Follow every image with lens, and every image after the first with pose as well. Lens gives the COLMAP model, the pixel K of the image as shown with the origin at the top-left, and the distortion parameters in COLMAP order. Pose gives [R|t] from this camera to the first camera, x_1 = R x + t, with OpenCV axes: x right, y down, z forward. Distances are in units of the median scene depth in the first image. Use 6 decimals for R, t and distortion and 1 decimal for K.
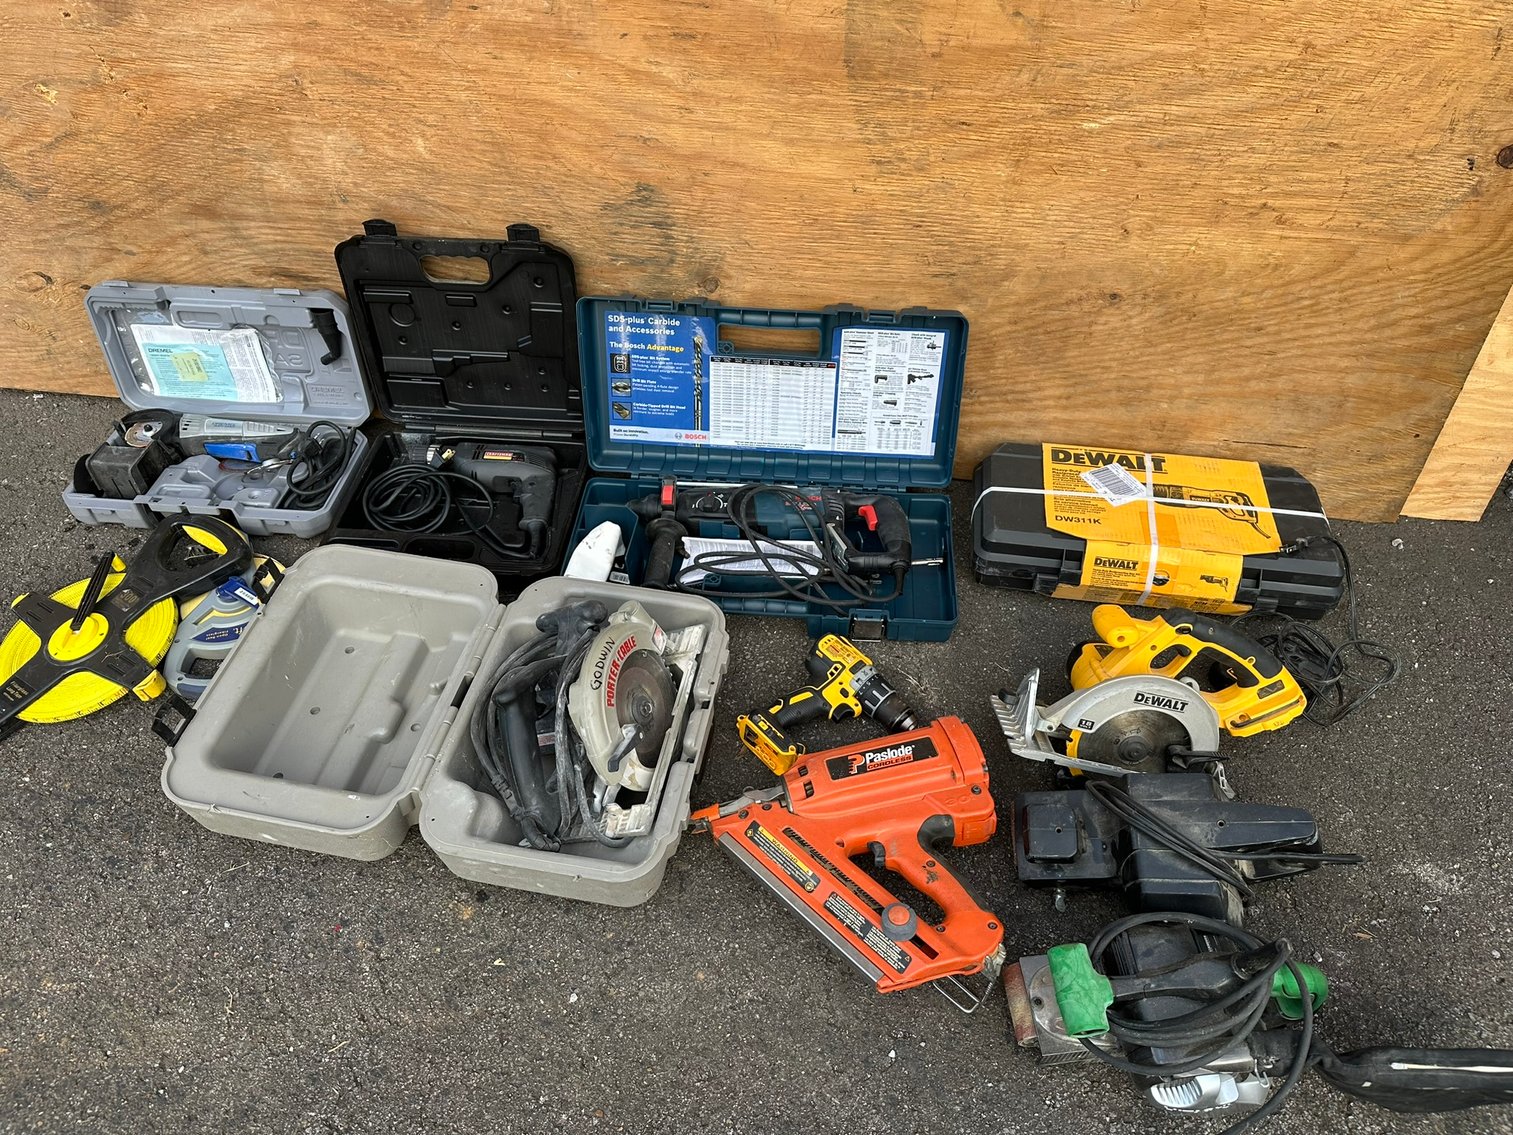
lens RADIAL K [[1071.8, 0, 755.3], [0, 1071.8, 574.6], [0, 0, 1]] dist [0.011126, -0.029197]
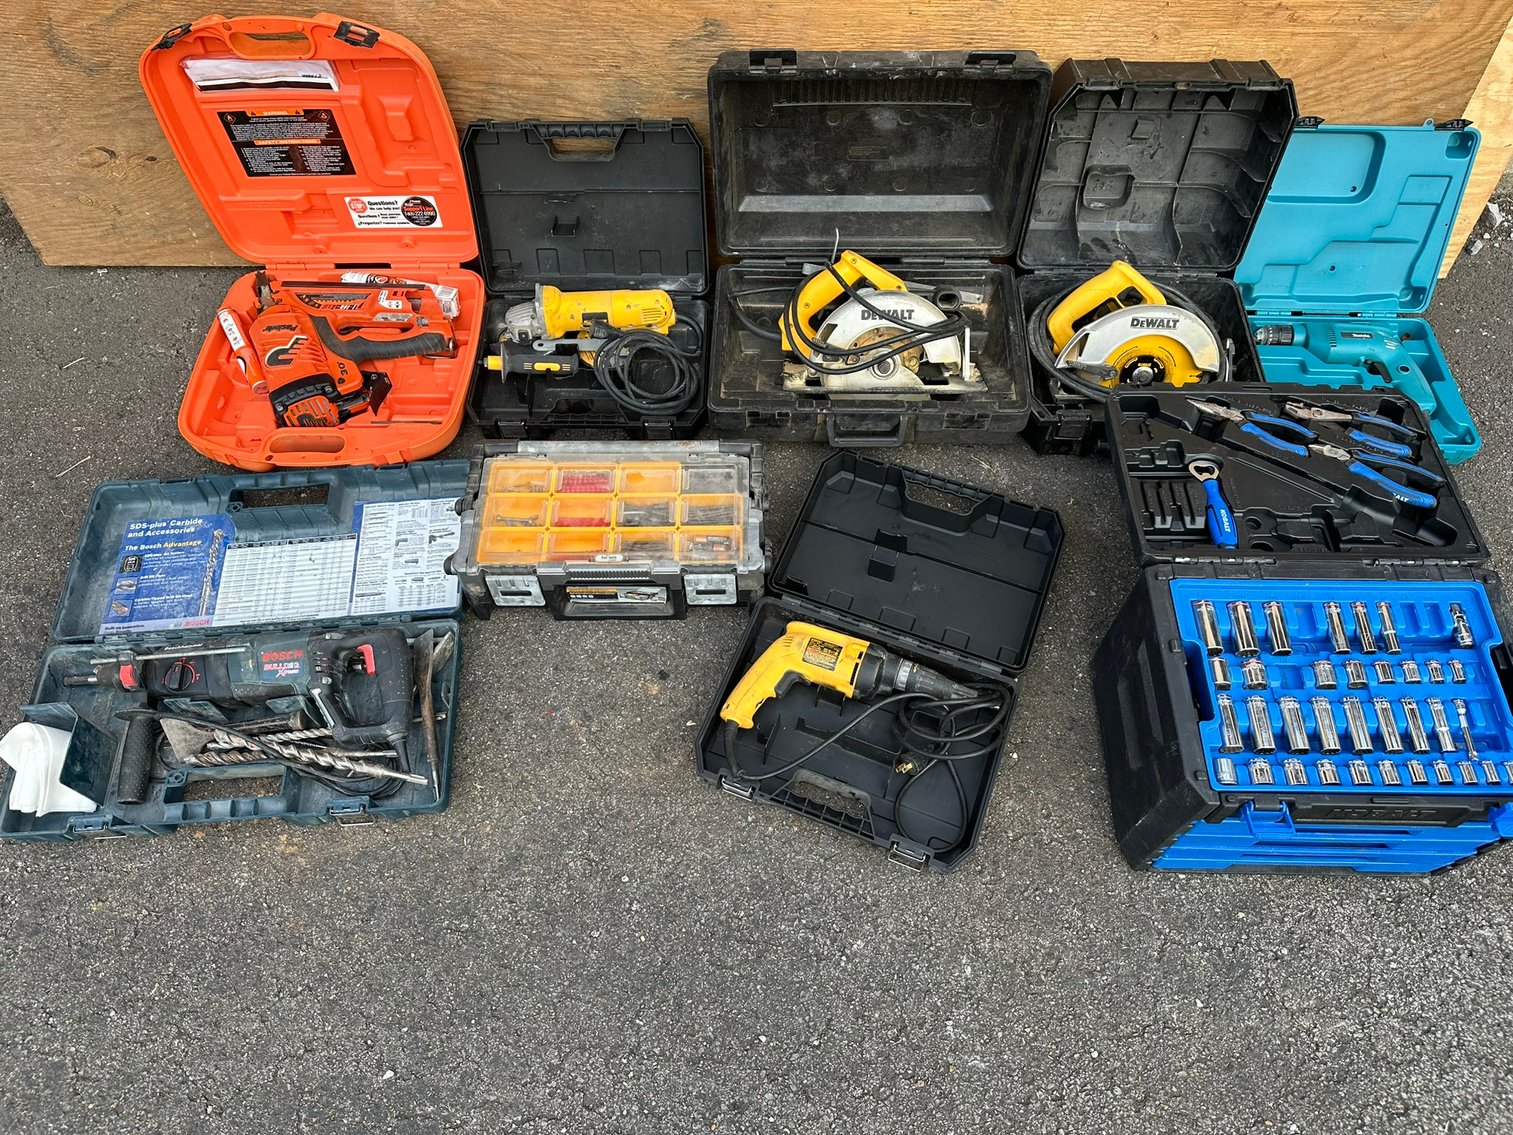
lens RADIAL K [[1071.8, 0, 764.8], [0, 1071.8, 576.3], [0, 0, 1]] dist [0.011126, -0.029197]
pose [[0.992777, -0.102872, 0.061738, -0.173593], [0.089869, 0.978548, 0.185382, -0.017798], [-0.079484, -0.178494, 0.980725, -0.141354]]
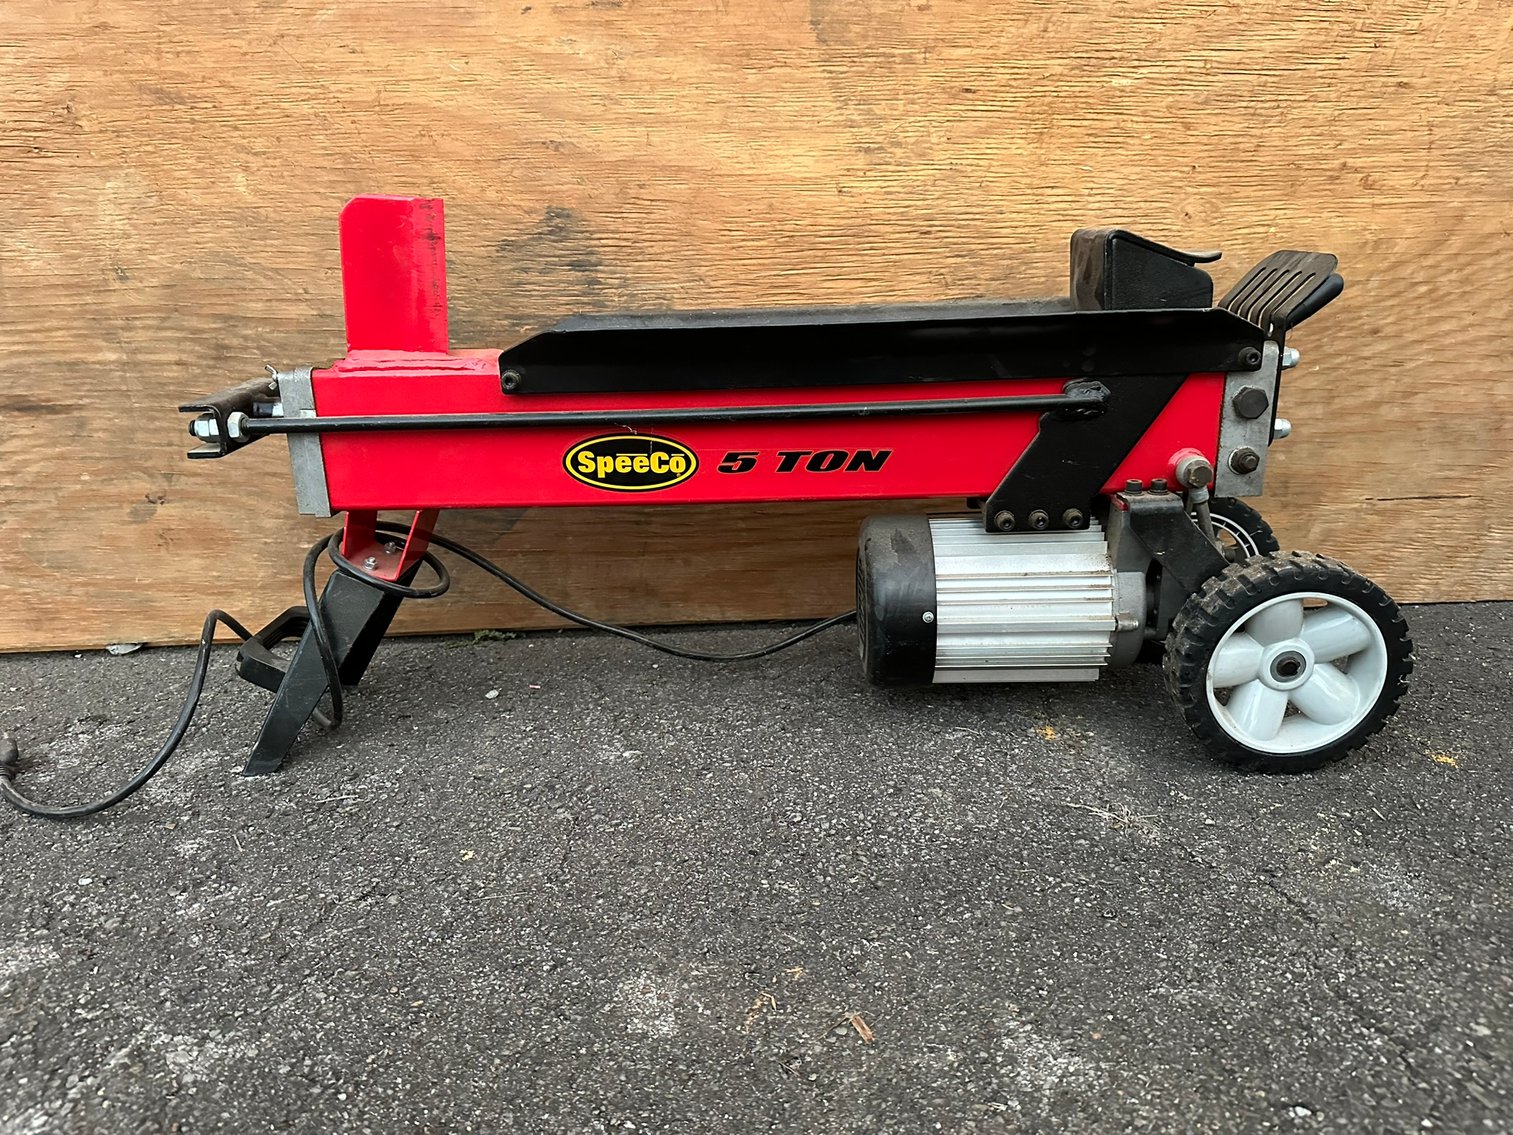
lens RADIAL K [[1071.8, 0, 765.2], [0, 1071.8, 572.7], [0, 0, 1]] dist [0.011126, -0.029197]
pose [[0.984065, -0.081236, 0.158166, -0.100355], [0.147071, 0.871799, -0.467266, 0.222433], [-0.099930, 0.483082, 0.869854, 0.465968]]
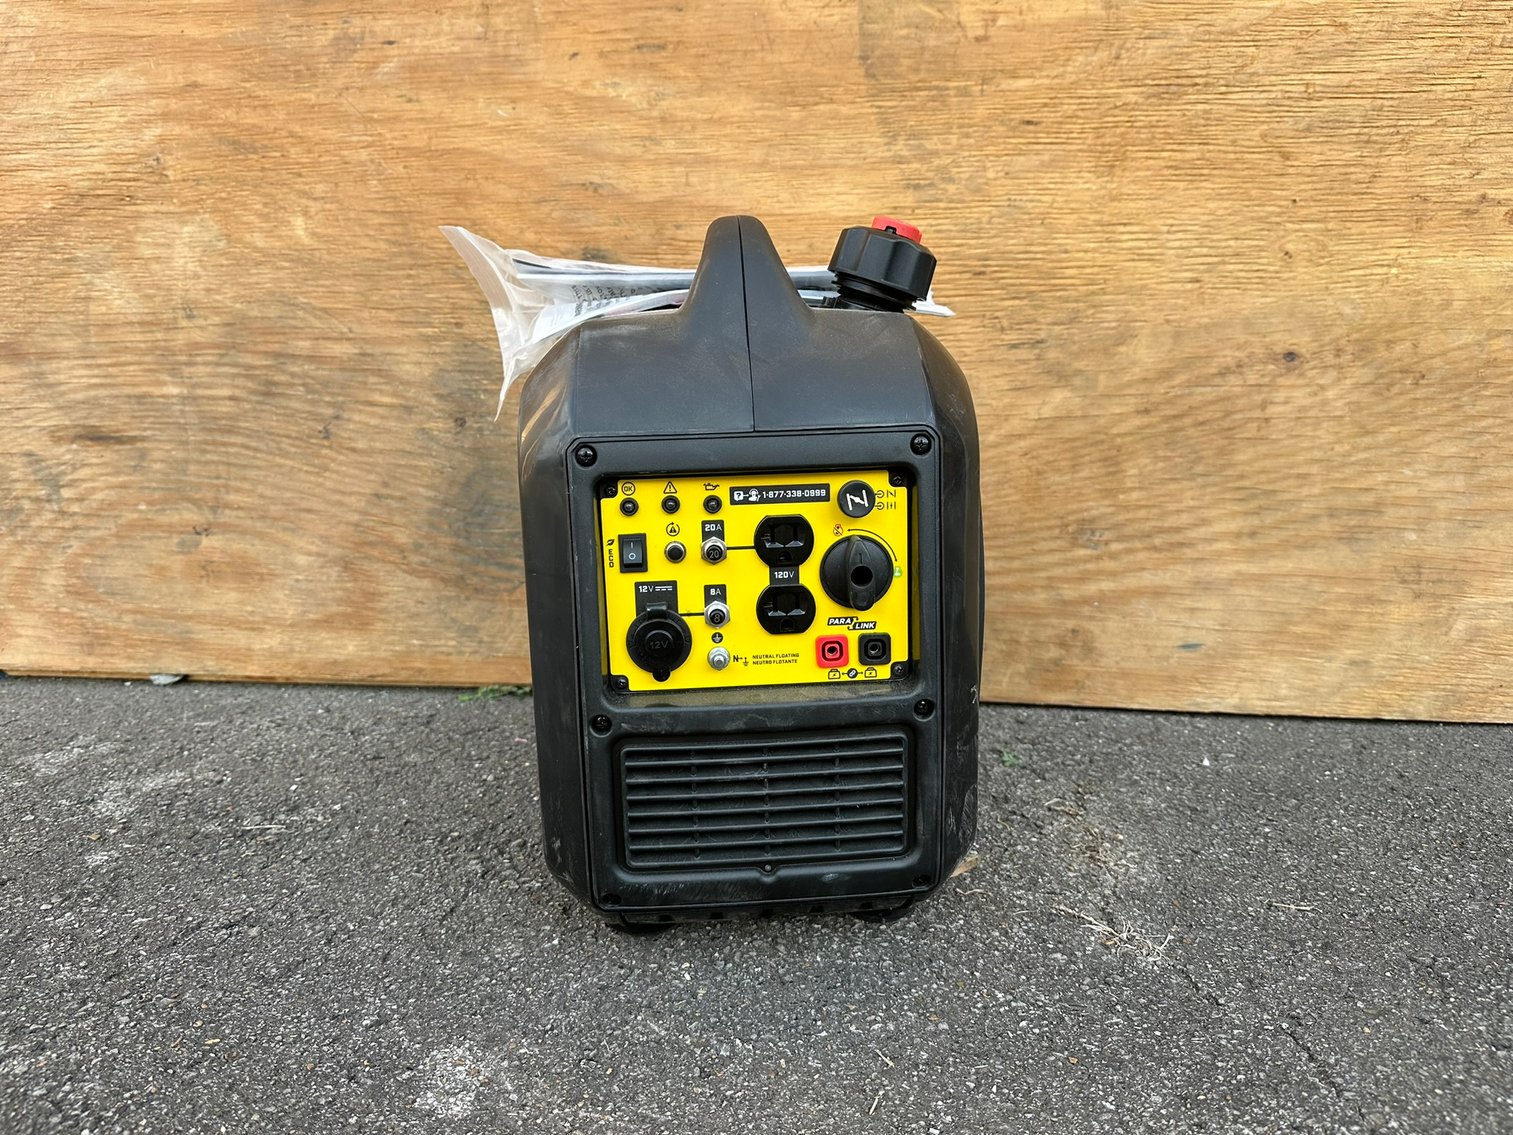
lens RADIAL K [[1071.8, 0, 765.7], [0, 1071.8, 578.9], [0, 0, 1]] dist [0.011126, -0.029197]
pose [[0.999761, -0.014679, -0.016208, 0.021269], [0.002566, 0.814827, -0.579699, 0.237068], [0.021716, 0.579519, 0.814670, 0.544914]]
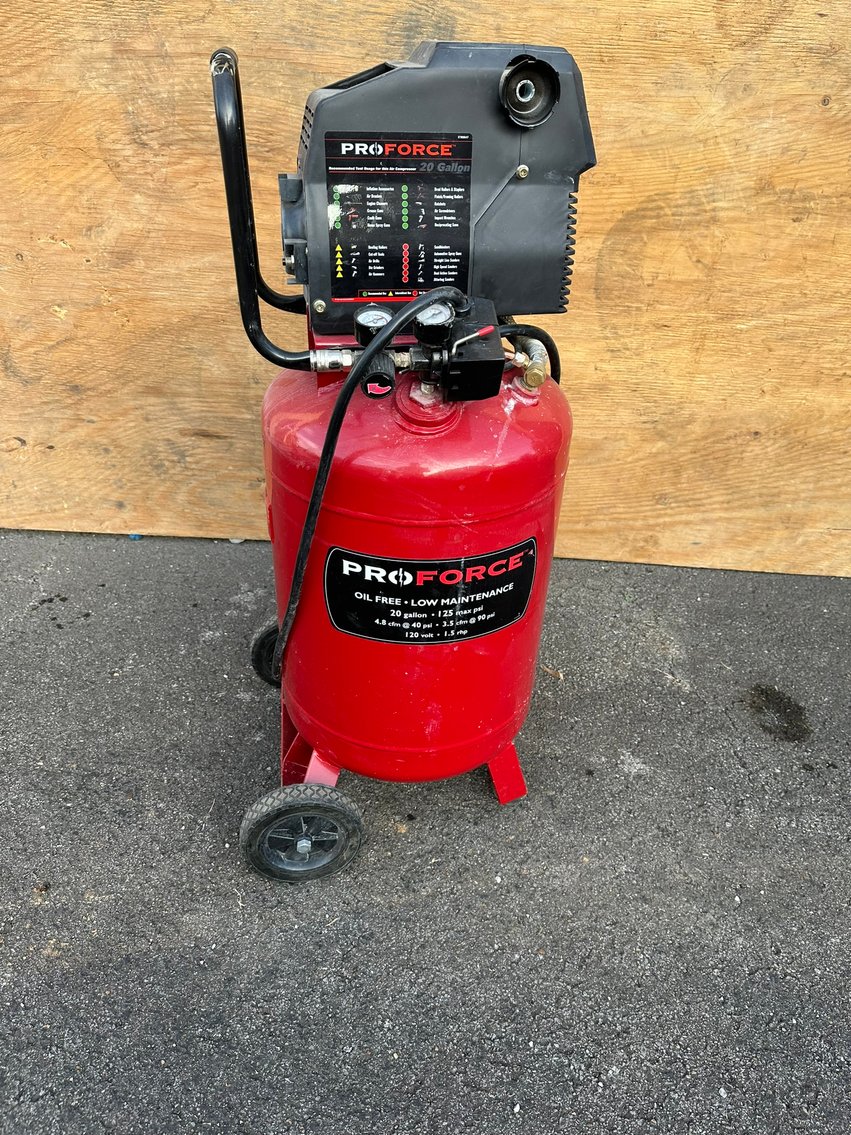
lens RADIAL K [[804.0, 0, 422.9], [0, 804.0, 573.3], [0, 0, 1]] dist [0.011126, -0.029197]
pose [[0.994466, -0.022190, 0.102687, -0.287599], [0.046600, 0.969191, -0.241862, 0.209314], [-0.094156, 0.245309, 0.964862, -0.052016]]
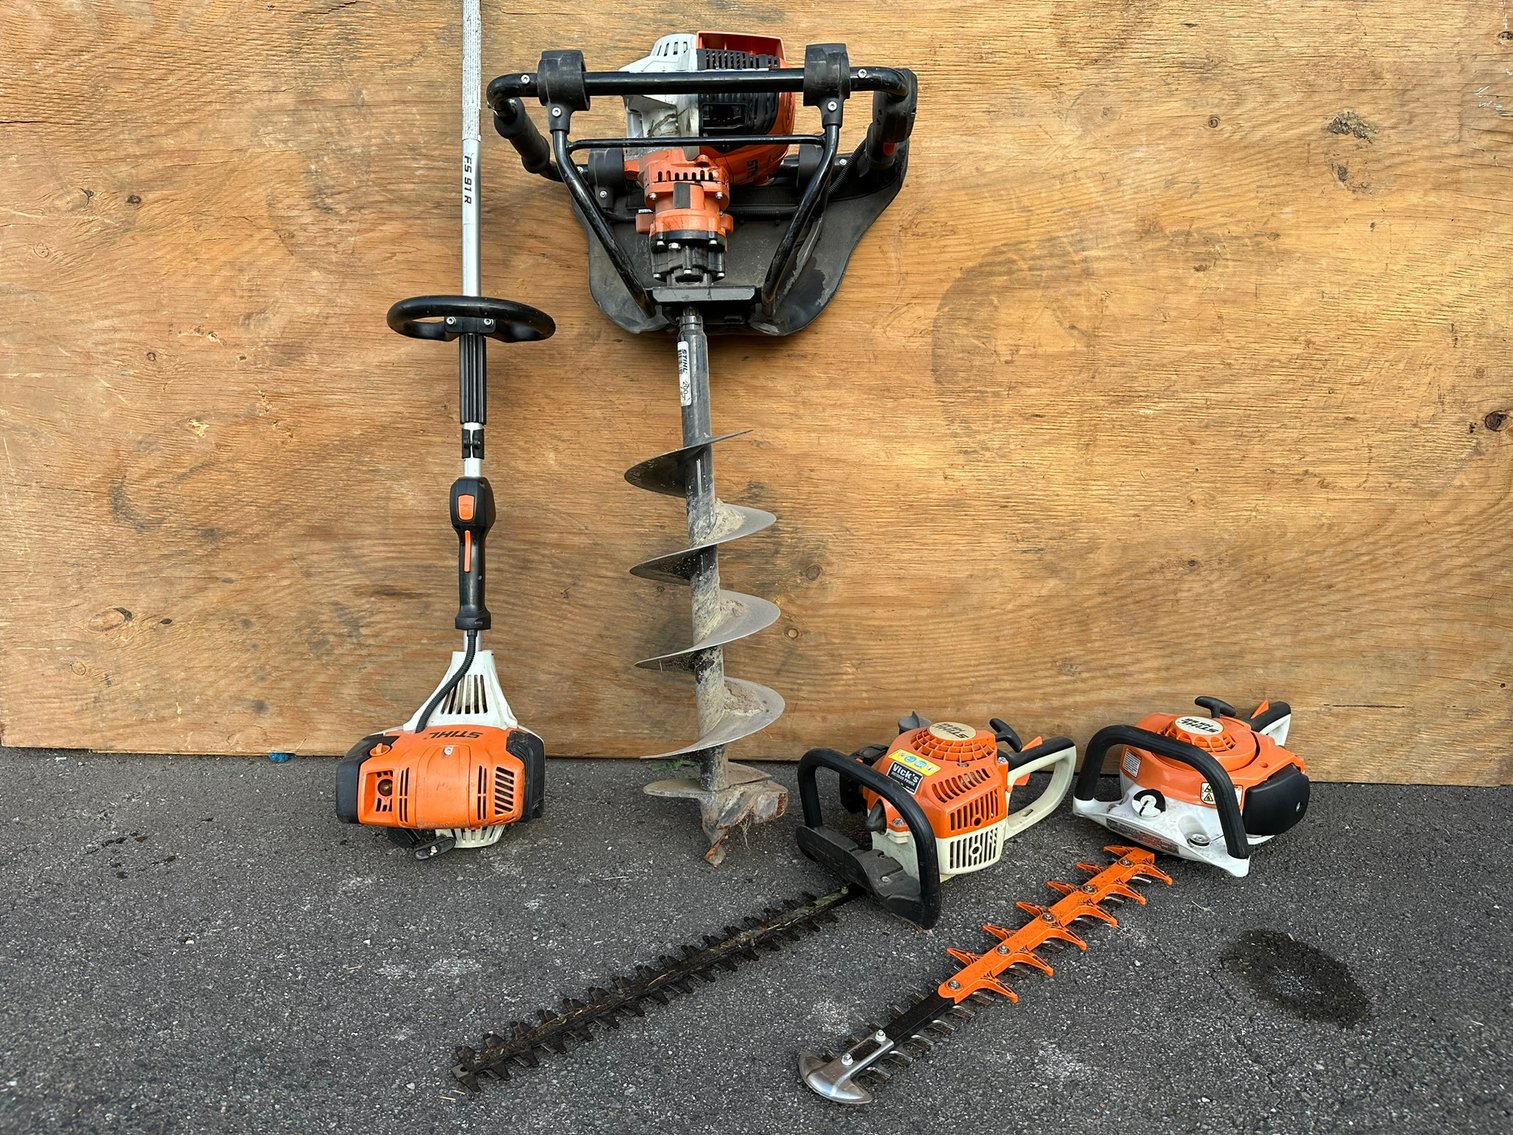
lens RADIAL K [[1071.8, 0, 750.5], [0, 1071.8, 559.8], [0, 0, 1]] dist [0.011126, -0.029197]
pose [[0.995386, -0.018171, 0.094213, -0.214925], [0.067168, 0.833150, -0.548954, 0.307084], [-0.068519, 0.552749, 0.830526, 0.132802]]
